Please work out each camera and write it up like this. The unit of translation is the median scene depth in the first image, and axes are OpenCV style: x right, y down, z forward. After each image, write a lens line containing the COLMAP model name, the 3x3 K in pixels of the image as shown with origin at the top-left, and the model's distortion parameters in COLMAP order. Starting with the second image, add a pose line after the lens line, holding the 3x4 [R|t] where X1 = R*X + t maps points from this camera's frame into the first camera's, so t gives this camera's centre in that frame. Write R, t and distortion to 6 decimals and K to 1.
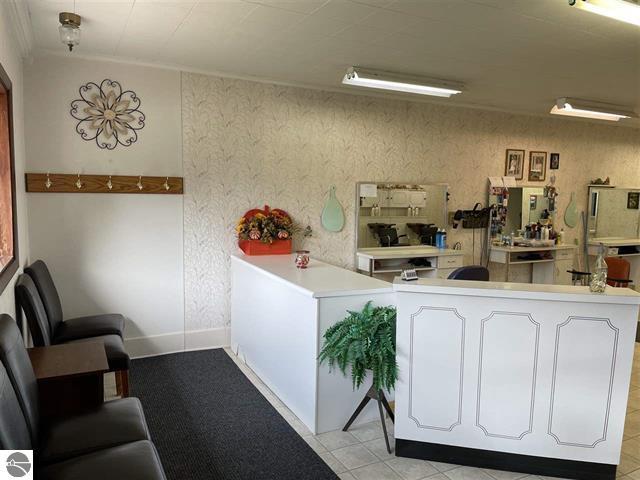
lens RADIAL K [[478.2, 0, 313.9], [0, 478.2, 240.8], [0, 0, 1]] dist [0.096594, -0.129261]
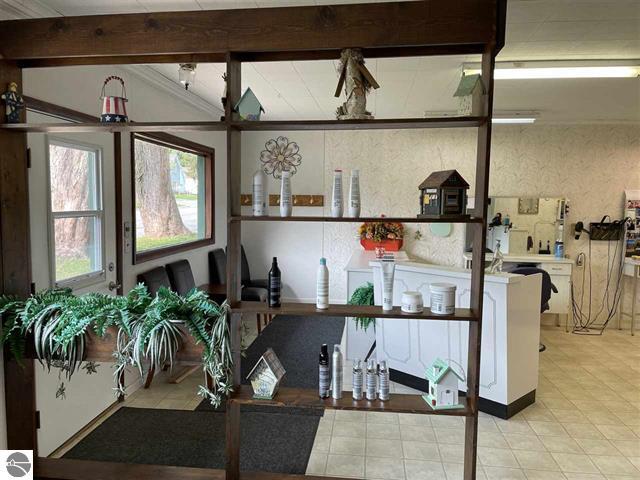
lens RADIAL K [[478.2, 0, 313.9], [0, 478.2, 240.8], [0, 0, 1]] dist [0.096594, -0.129261]
pose [[0.833957, 0.040749, -0.550322, 0.405715], [-0.056832, 0.998309, -0.012203, 0.023150], [0.548894, 0.041453, 0.834863, -0.196533]]
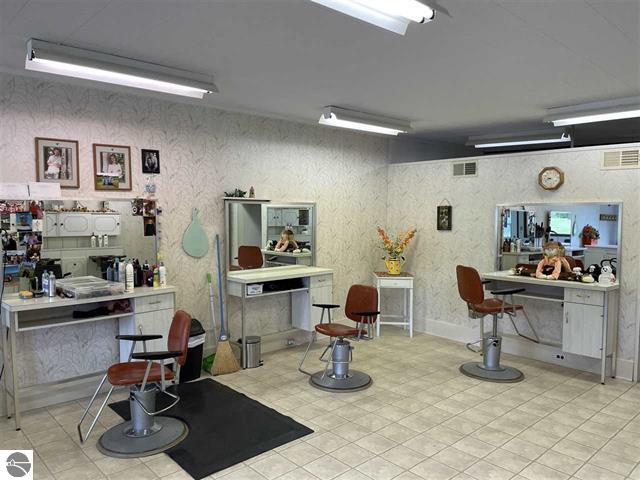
lens RADIAL K [[478.2, 0, 313.9], [0, 478.2, 240.8], [0, 0, 1]] dist [0.096594, -0.129261]
pose [[0.961390, -0.028413, 0.273719, 0.603604], [0.037438, 0.998912, -0.027805, -0.032424], [-0.272631, 0.036979, 0.961408, 0.350347]]
